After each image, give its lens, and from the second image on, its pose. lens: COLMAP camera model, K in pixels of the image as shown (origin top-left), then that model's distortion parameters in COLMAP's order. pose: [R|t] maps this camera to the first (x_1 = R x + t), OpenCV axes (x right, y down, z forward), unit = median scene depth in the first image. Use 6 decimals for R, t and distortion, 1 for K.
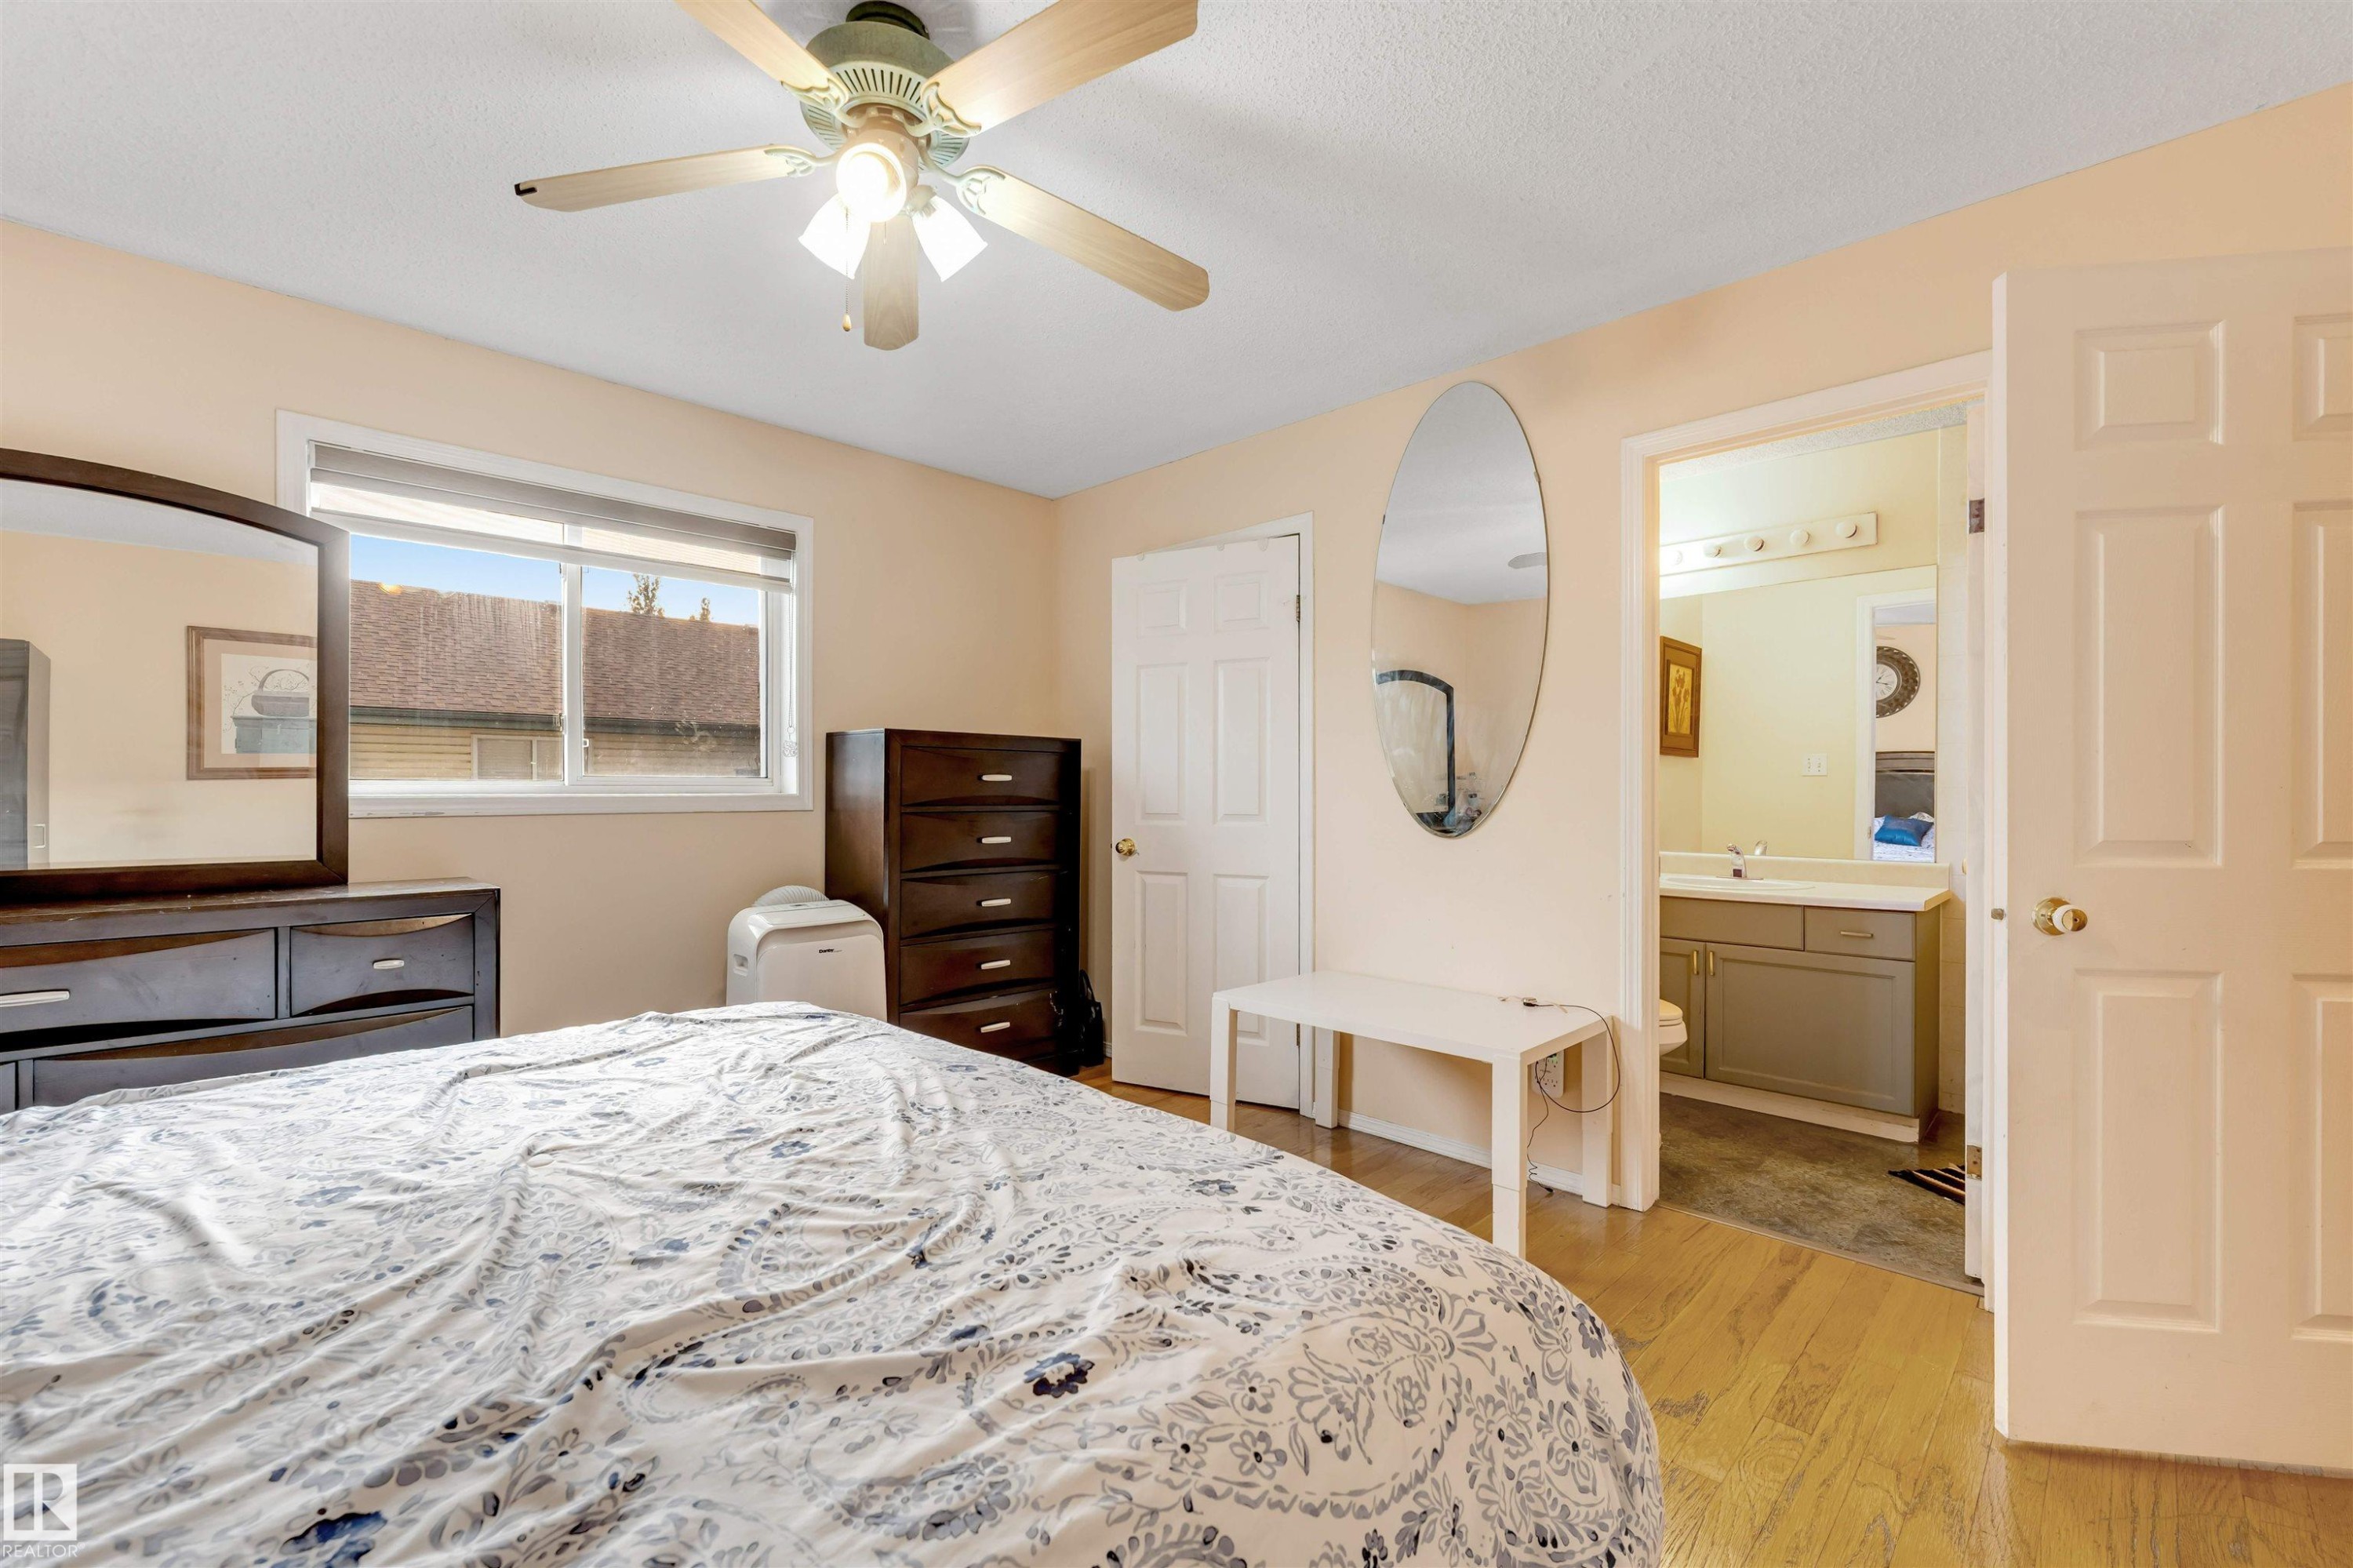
lens RADIAL K [[984.6, 0, 1172.8], [0, 984.6, 774.4], [0, 0, 1]] dist [-0.001848, -0.000144]
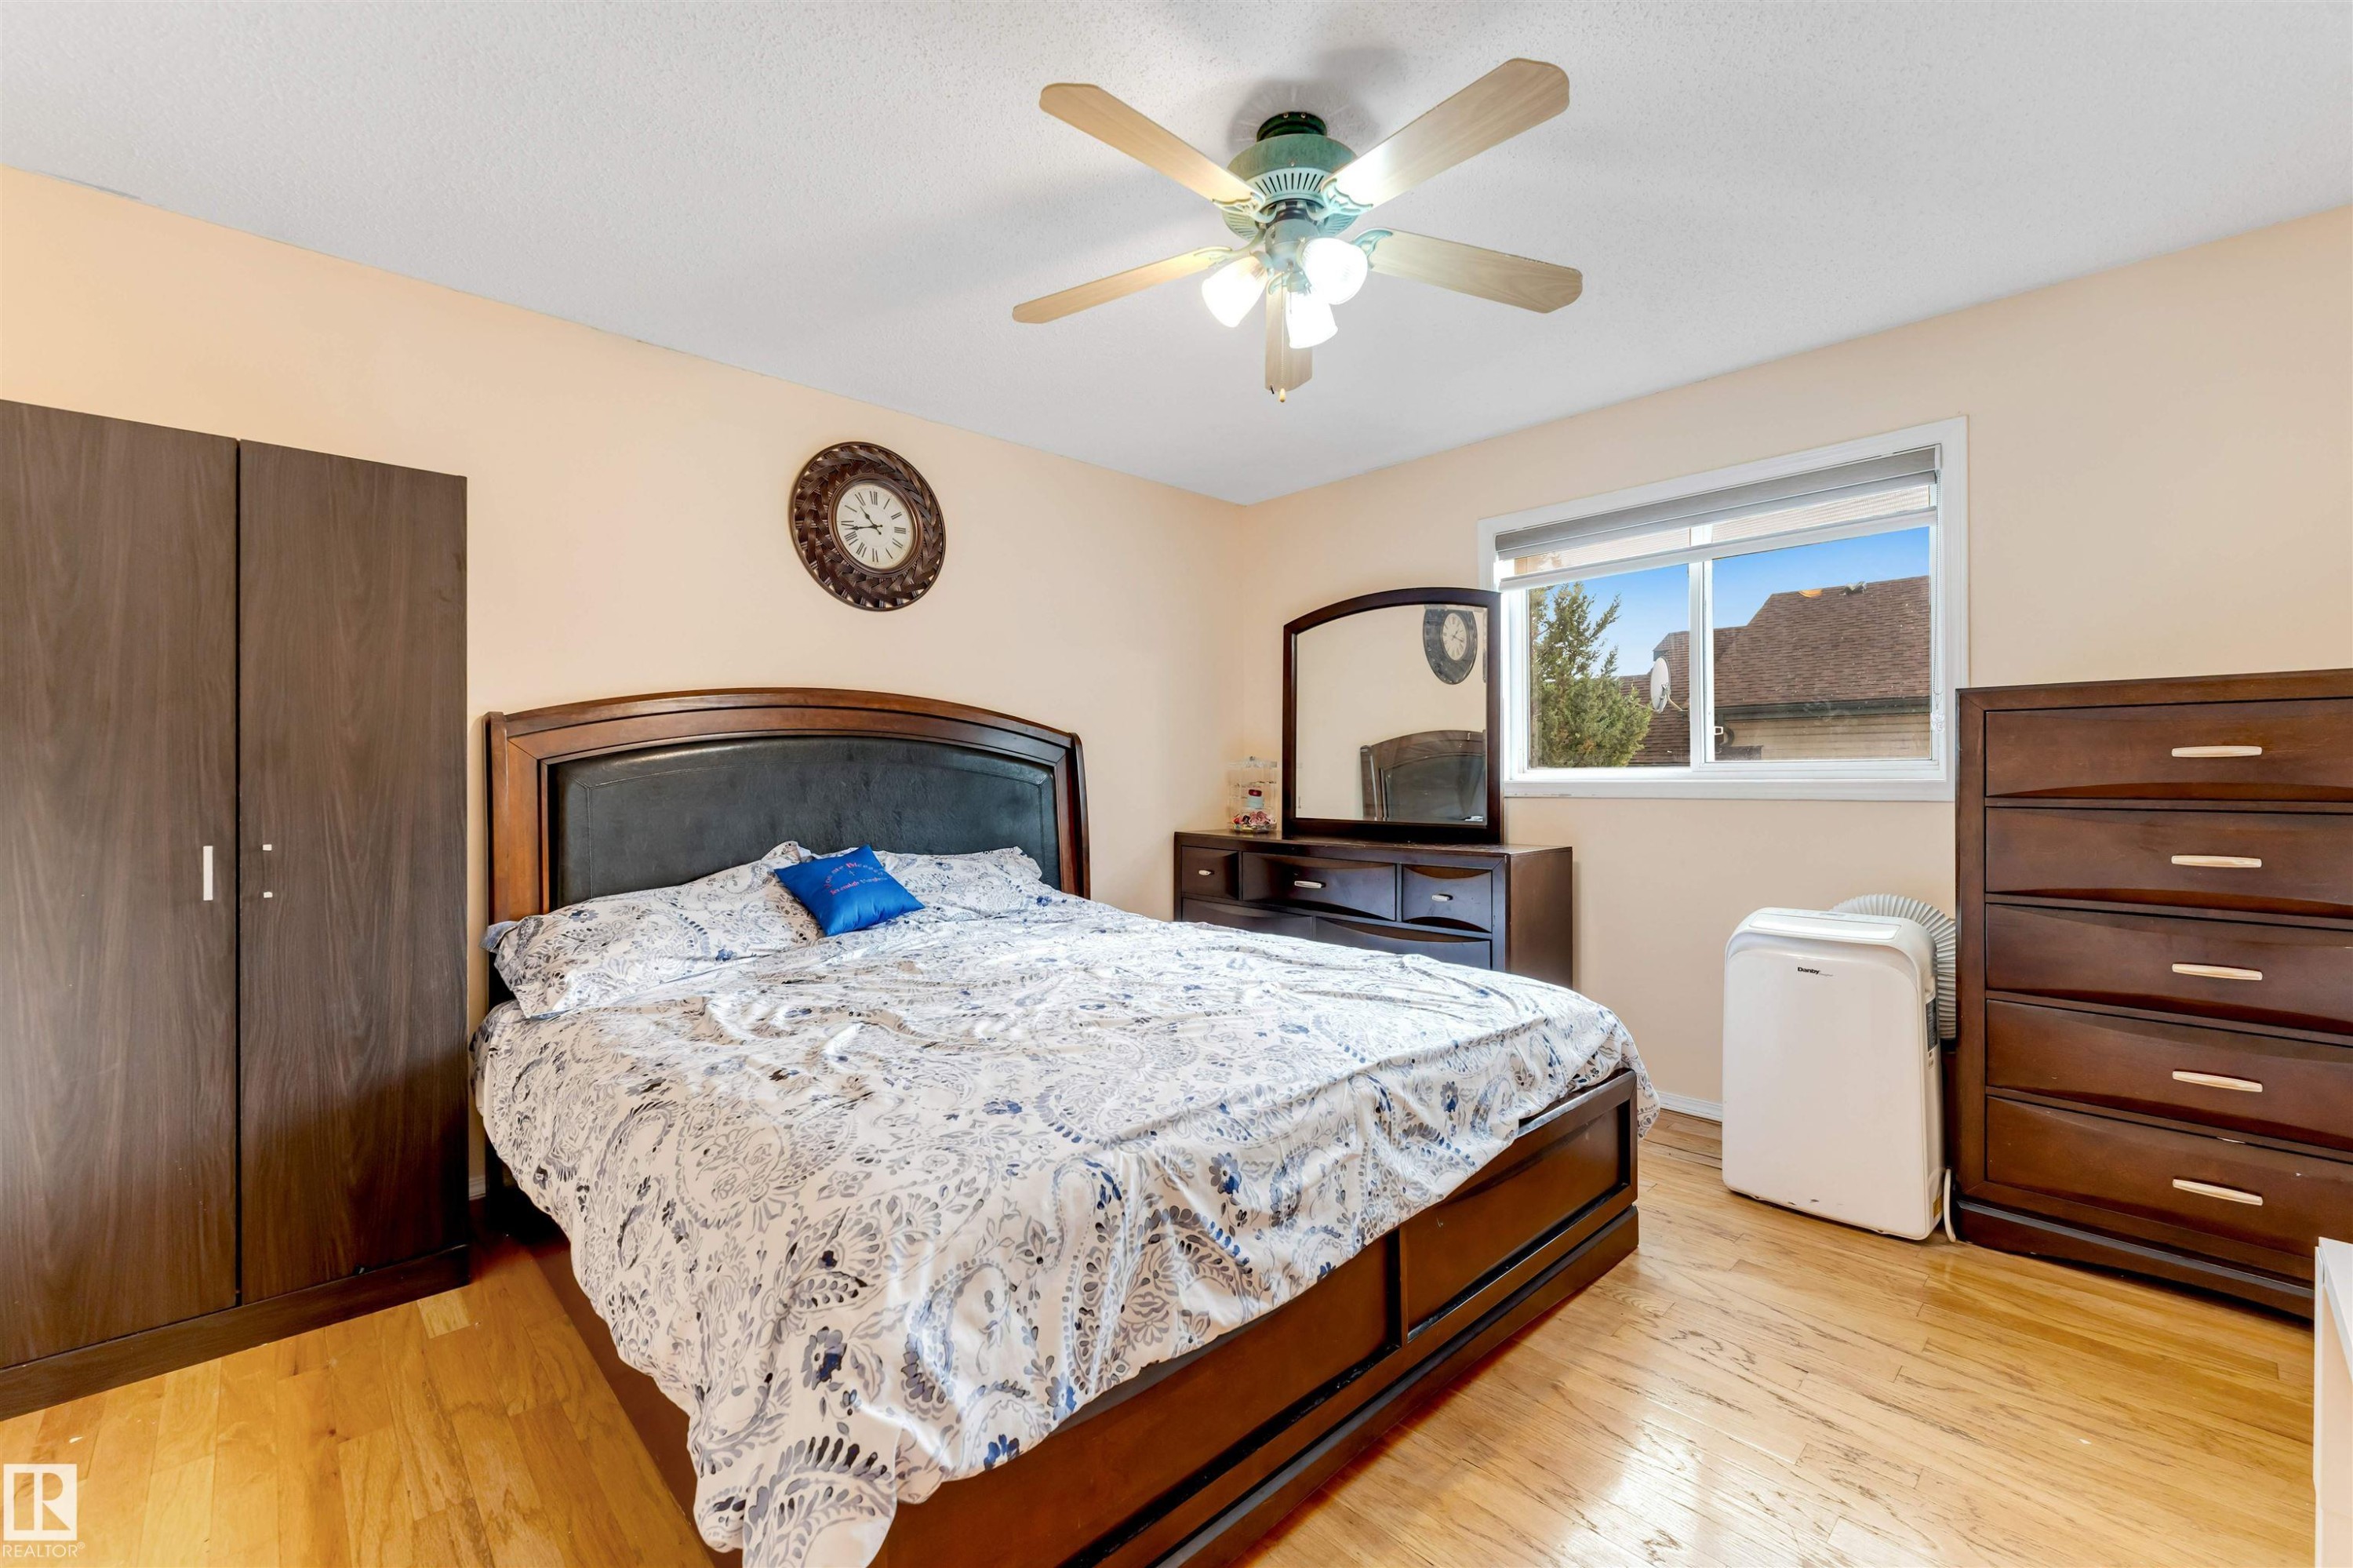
lens RADIAL K [[984.6, 0, 1172.8], [0, 984.6, 774.4], [0, 0, 1]] dist [-0.001848, -0.000144]
pose [[-0.043165, -0.004381, -0.999058, 1.290109], [0.015958, 0.999860, -0.005074, 0.027478], [0.998941, -0.016162, -0.043089, 1.332960]]
